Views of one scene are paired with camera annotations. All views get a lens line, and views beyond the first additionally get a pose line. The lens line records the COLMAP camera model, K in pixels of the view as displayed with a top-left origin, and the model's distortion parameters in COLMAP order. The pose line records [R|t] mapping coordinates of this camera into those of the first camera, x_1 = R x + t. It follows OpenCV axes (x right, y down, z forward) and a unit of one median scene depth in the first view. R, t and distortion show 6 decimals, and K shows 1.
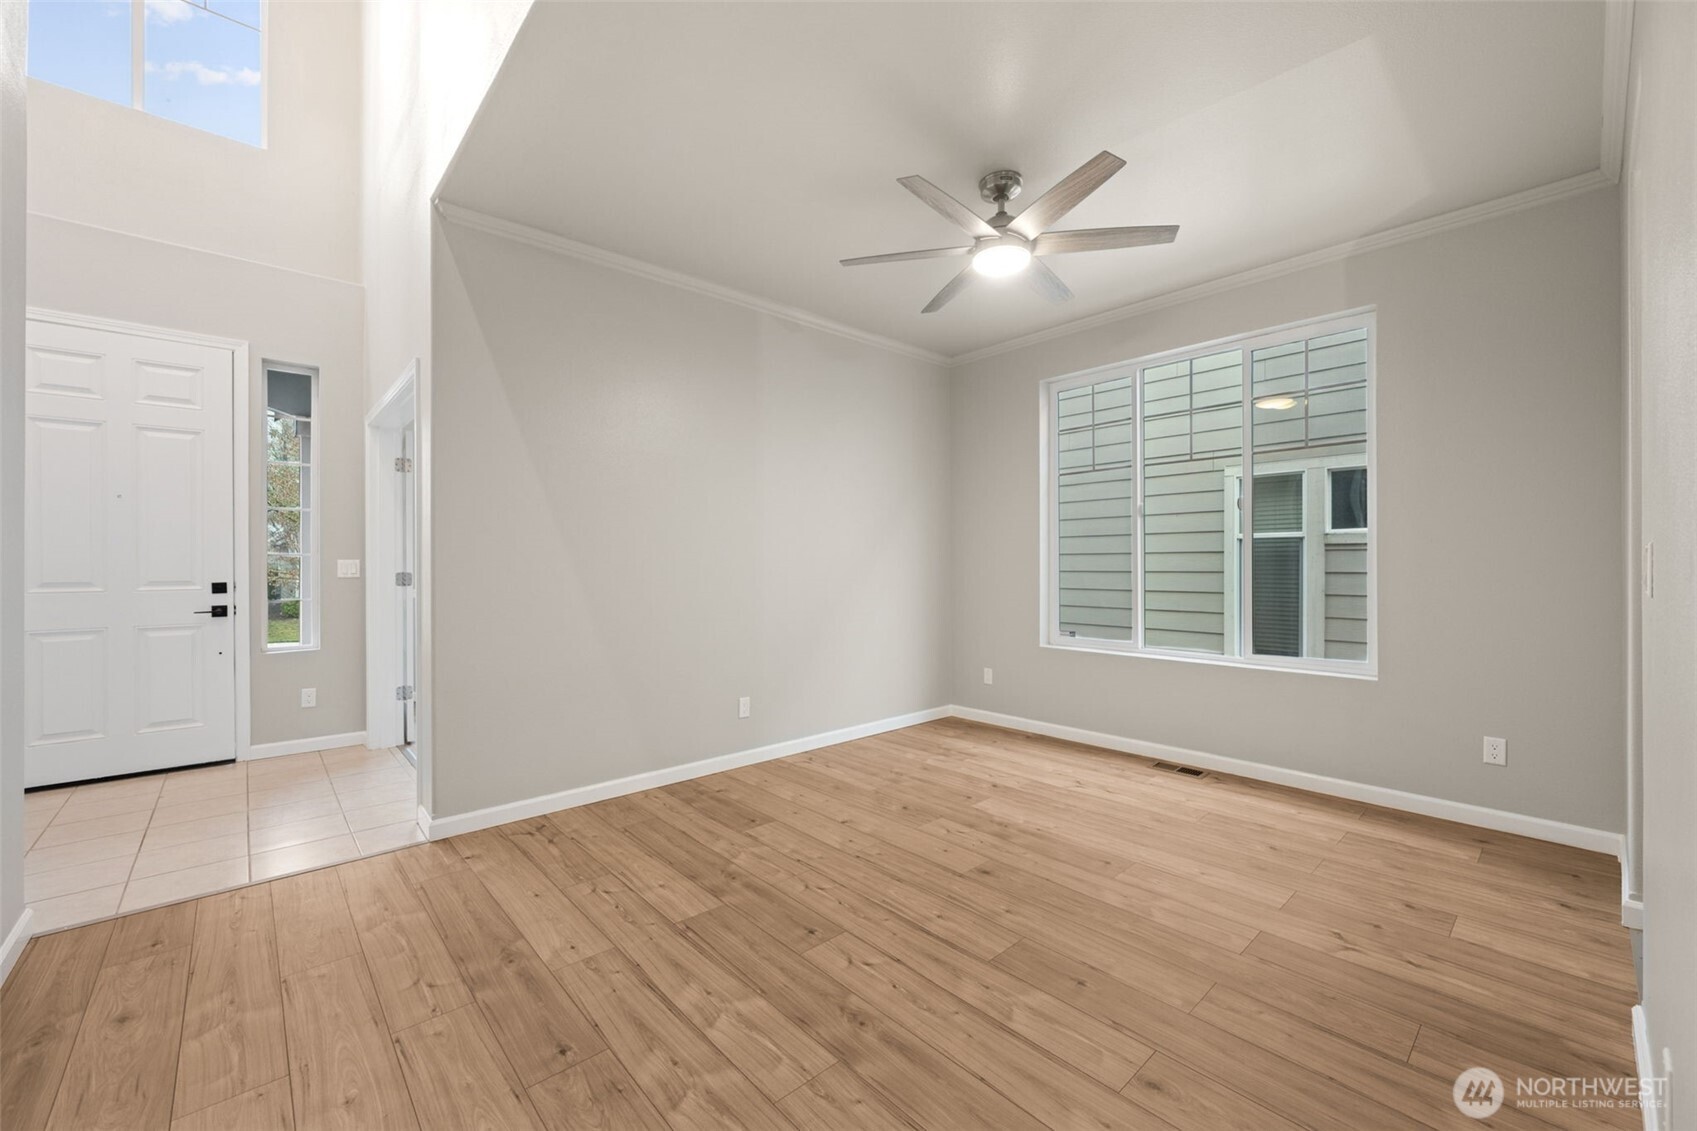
lens RADIAL K [[669.8, 0, 848.5], [0, 669.8, 565.5], [0, 0, 1]] dist [-0.001490, -0.000078]
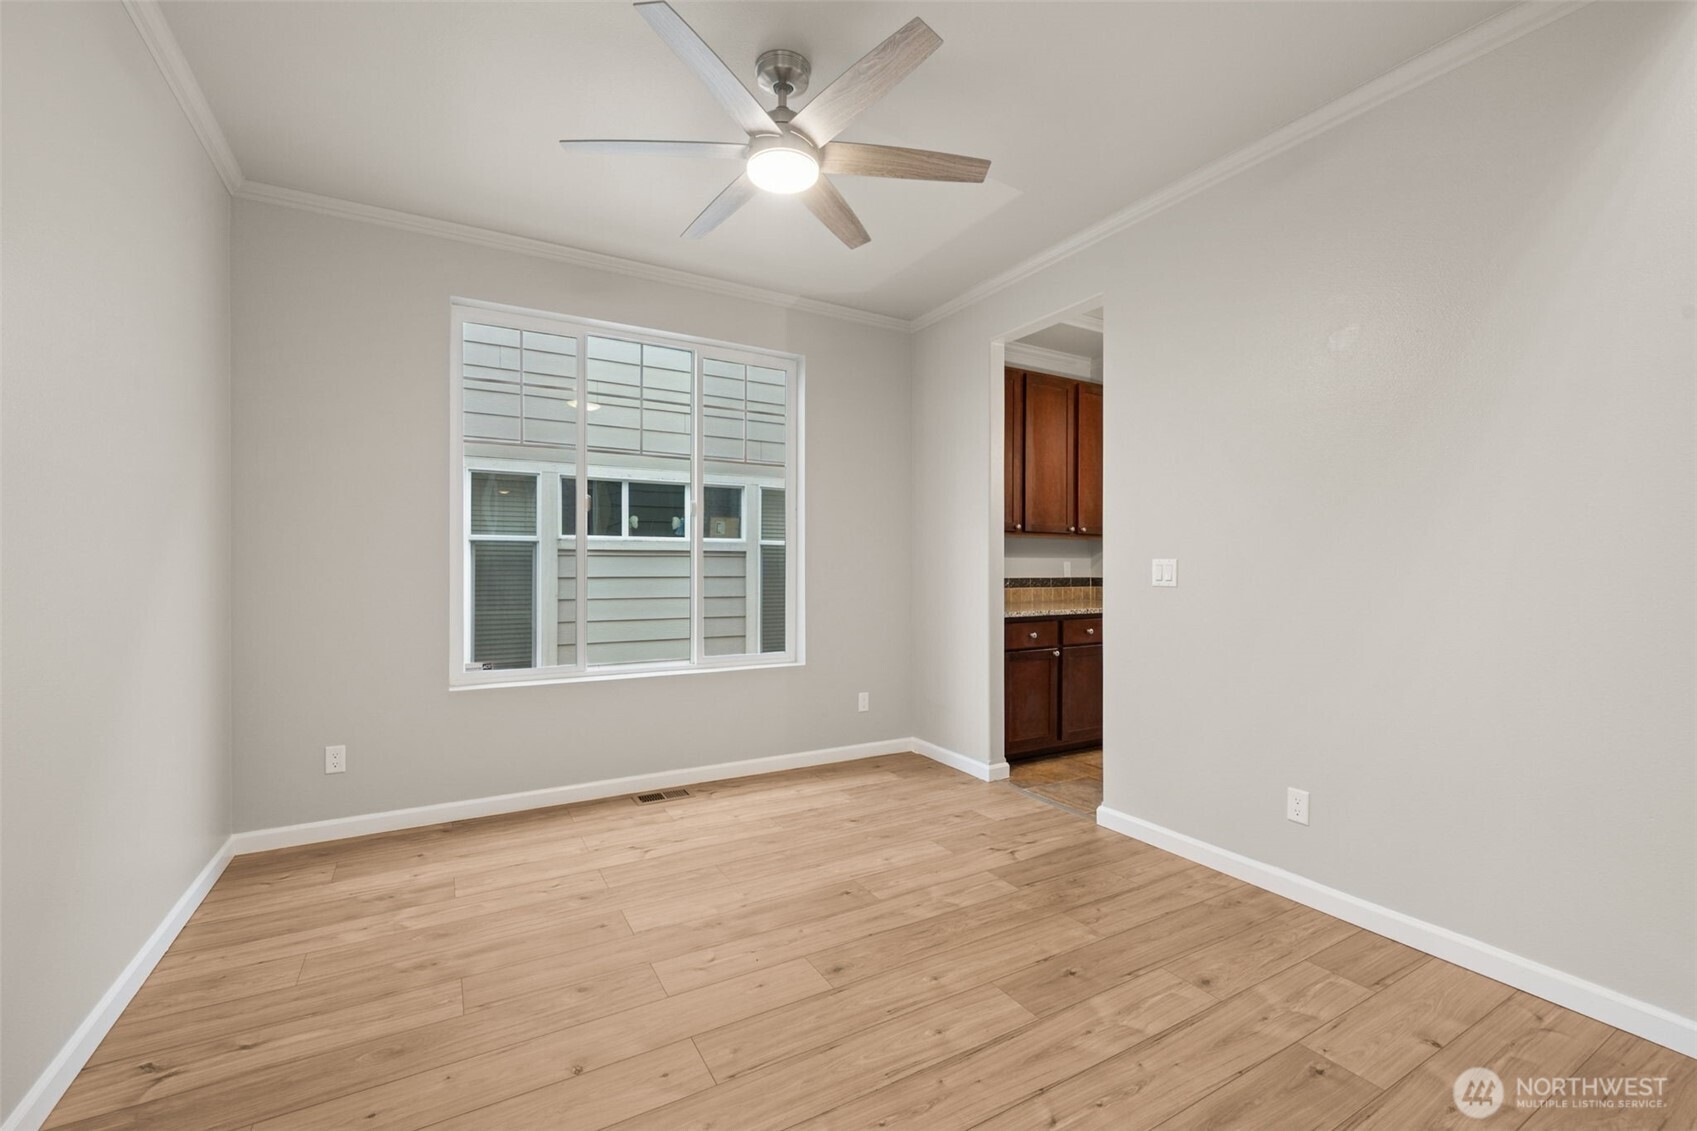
lens RADIAL K [[722.8, 0, 848.5], [0, 722.8, 565.5], [0, 0, 1]] dist [0.000036, -0.000071]
pose [[0.209032, 0.006979, 0.977884, -0.482487], [0.000995, 0.999973, -0.007349, 0.001171], [-0.977908, 0.002509, 0.209020, 0.648182]]
